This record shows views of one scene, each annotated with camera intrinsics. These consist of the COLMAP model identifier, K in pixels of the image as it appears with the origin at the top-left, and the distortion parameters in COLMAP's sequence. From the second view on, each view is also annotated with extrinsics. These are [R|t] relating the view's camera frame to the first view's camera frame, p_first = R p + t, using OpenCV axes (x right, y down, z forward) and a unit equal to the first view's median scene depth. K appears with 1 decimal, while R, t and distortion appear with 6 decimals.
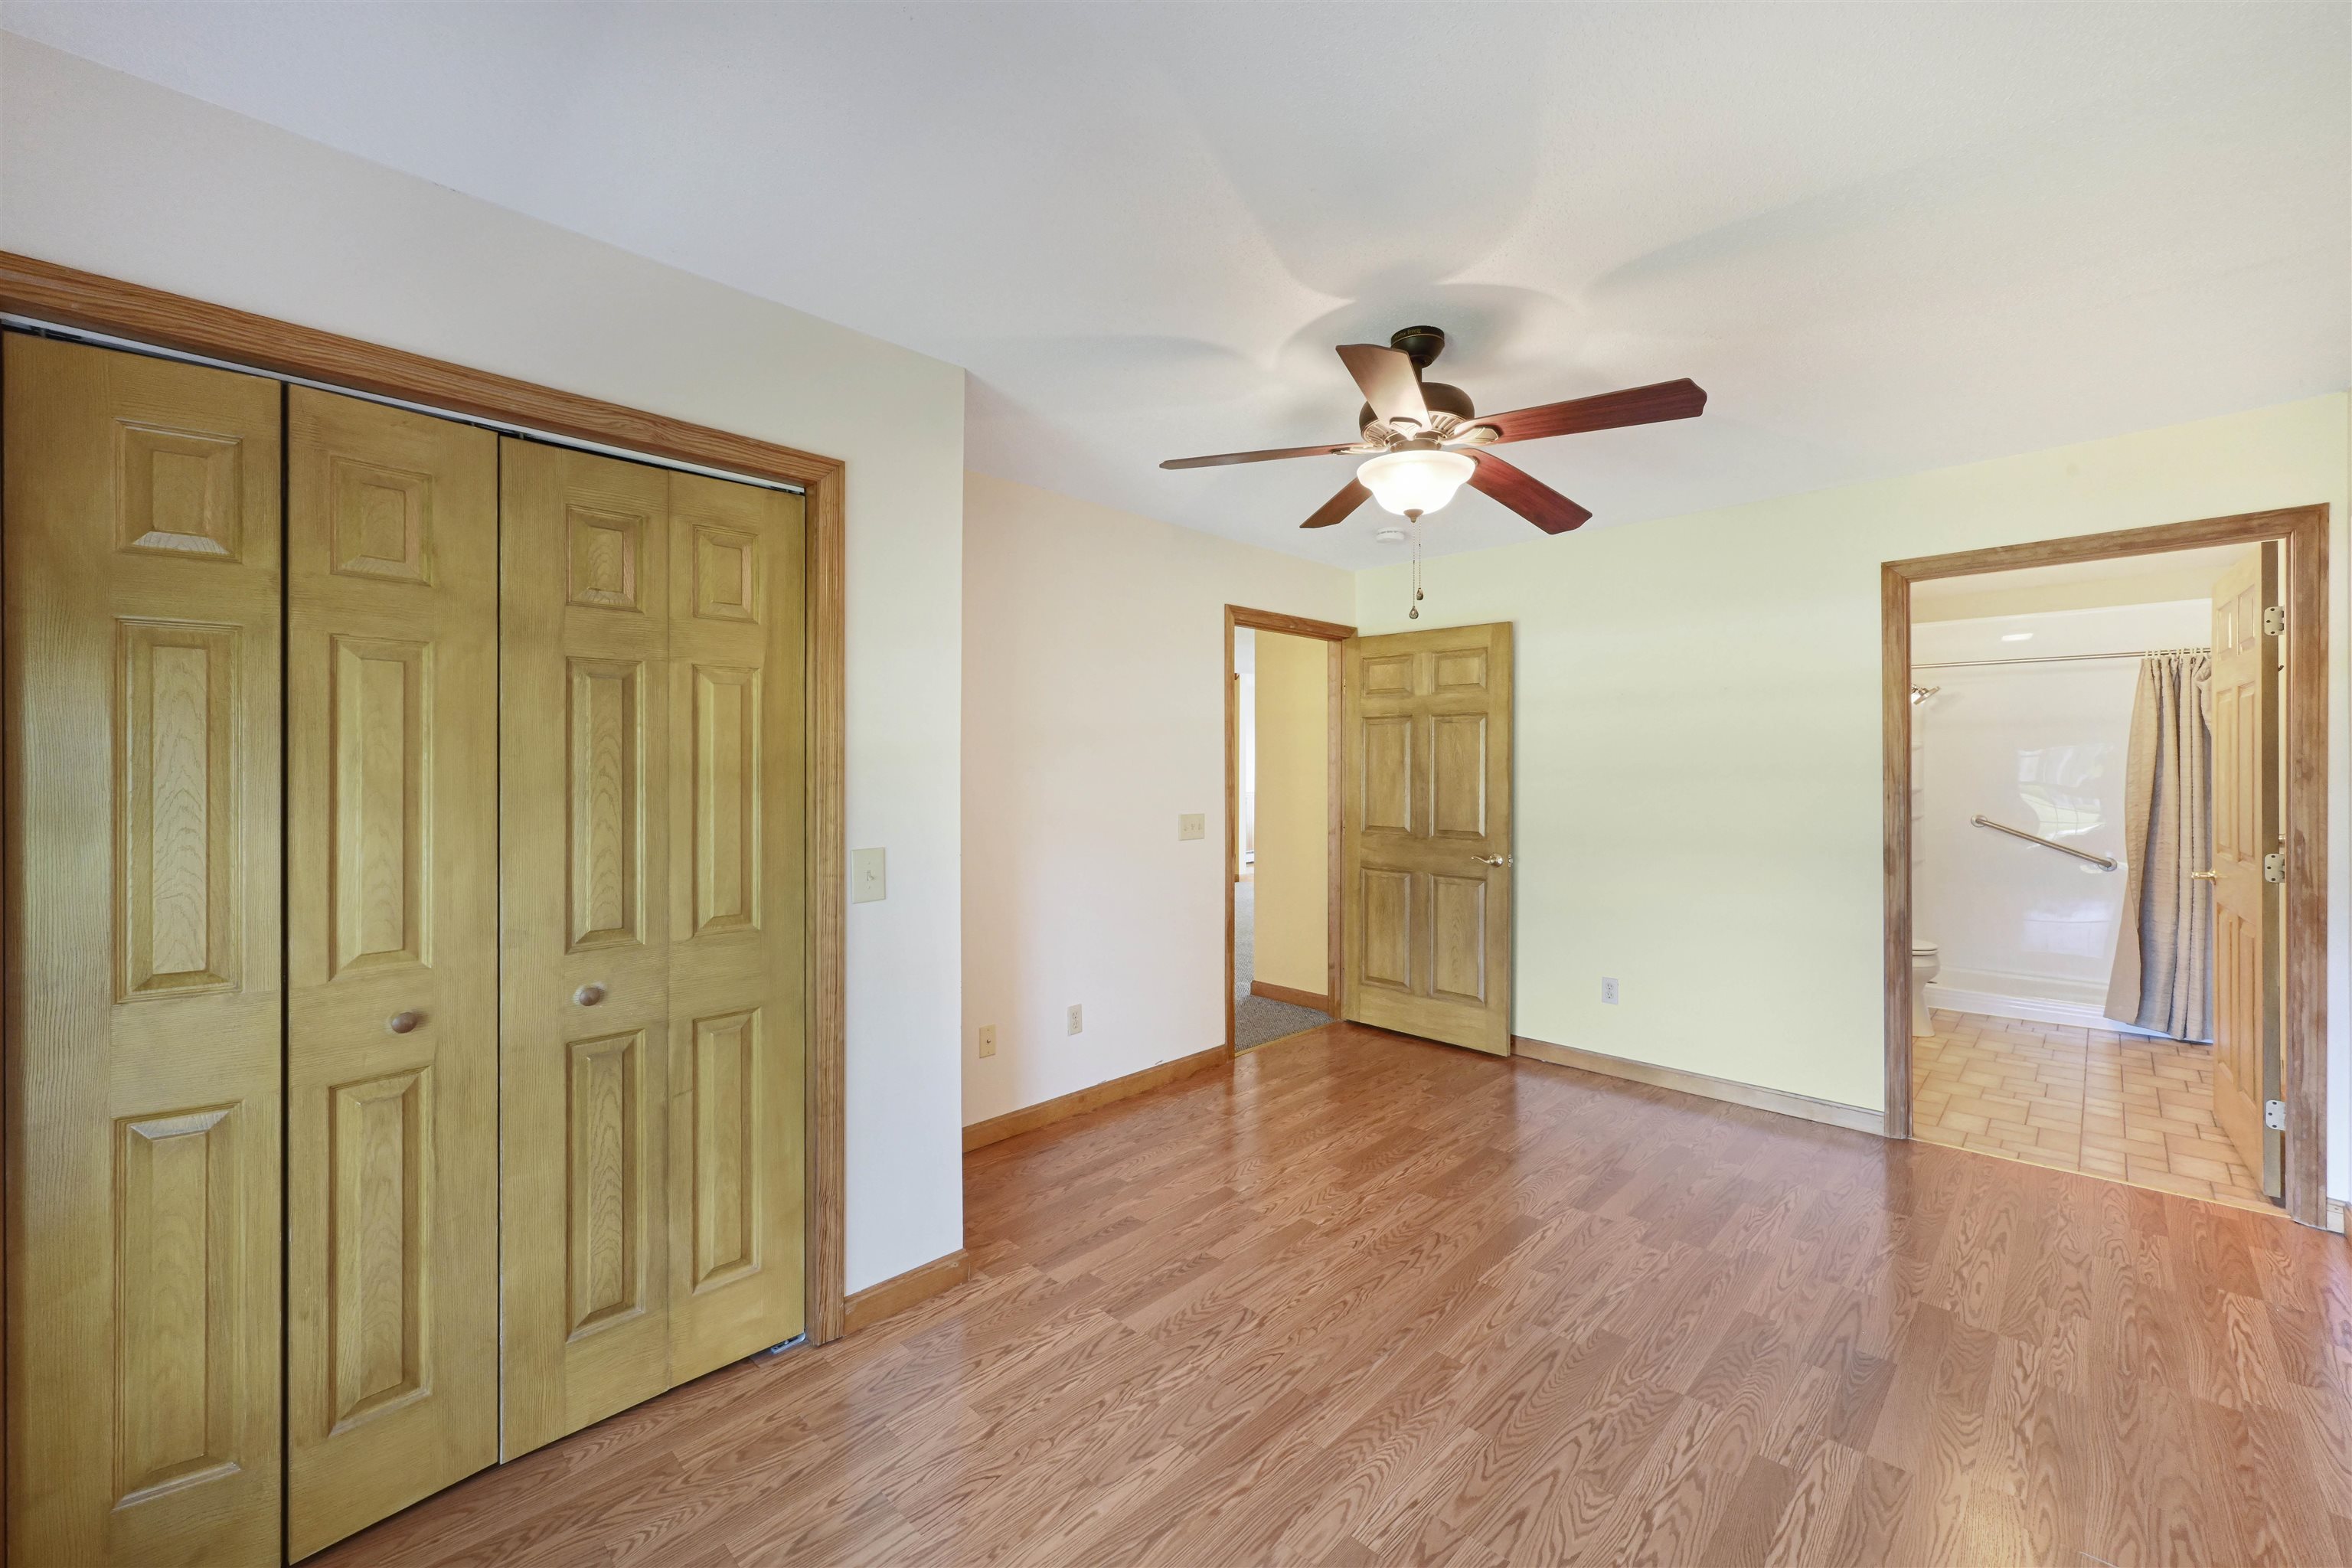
lens RADIAL K [[959.0, 0, 1176.0], [0, 959.0, 784.0], [0, 0, 1]] dist [0.000198, 0.000119]
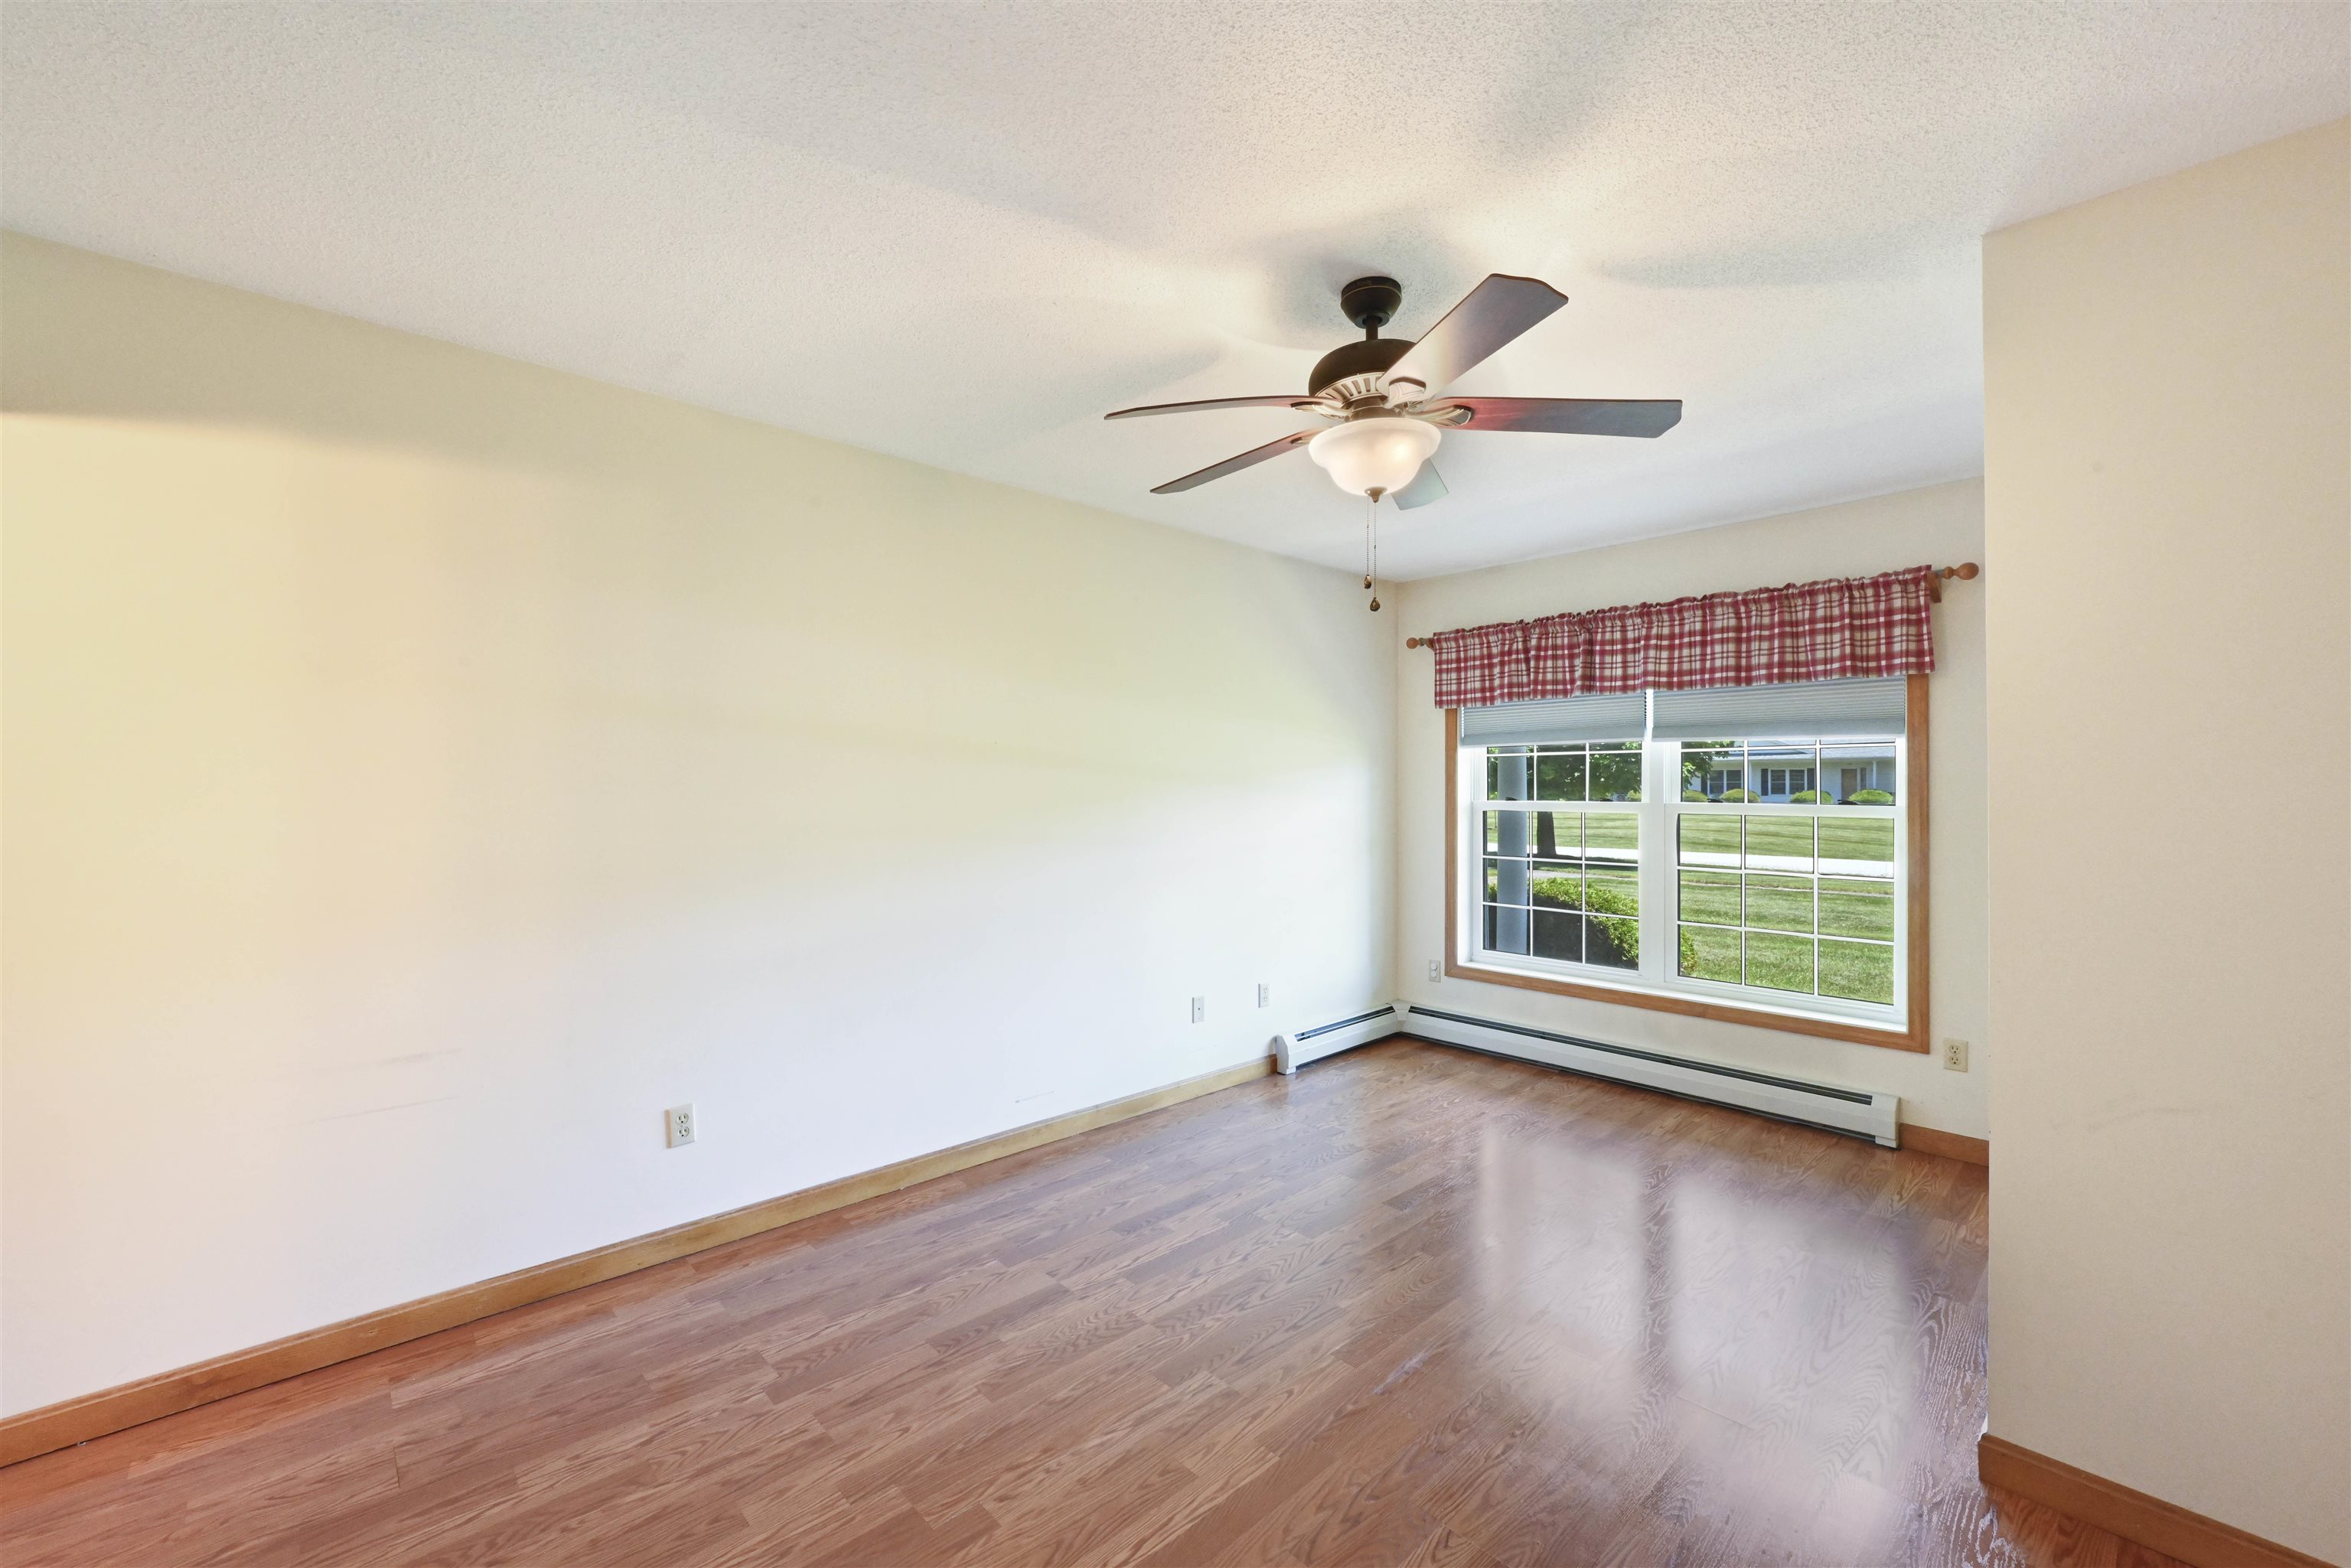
lens RADIAL K [[958.5, 0, 1175.5], [0, 958.5, 784.0], [0, 0, 1]] dist [0.000198, 0.000119]
pose [[-0.998783, 0.001073, 0.049308, 0.229358], [0.001396, 0.999978, 0.006505, -0.010218], [-0.049300, 0.006566, -0.998762, 1.120029]]
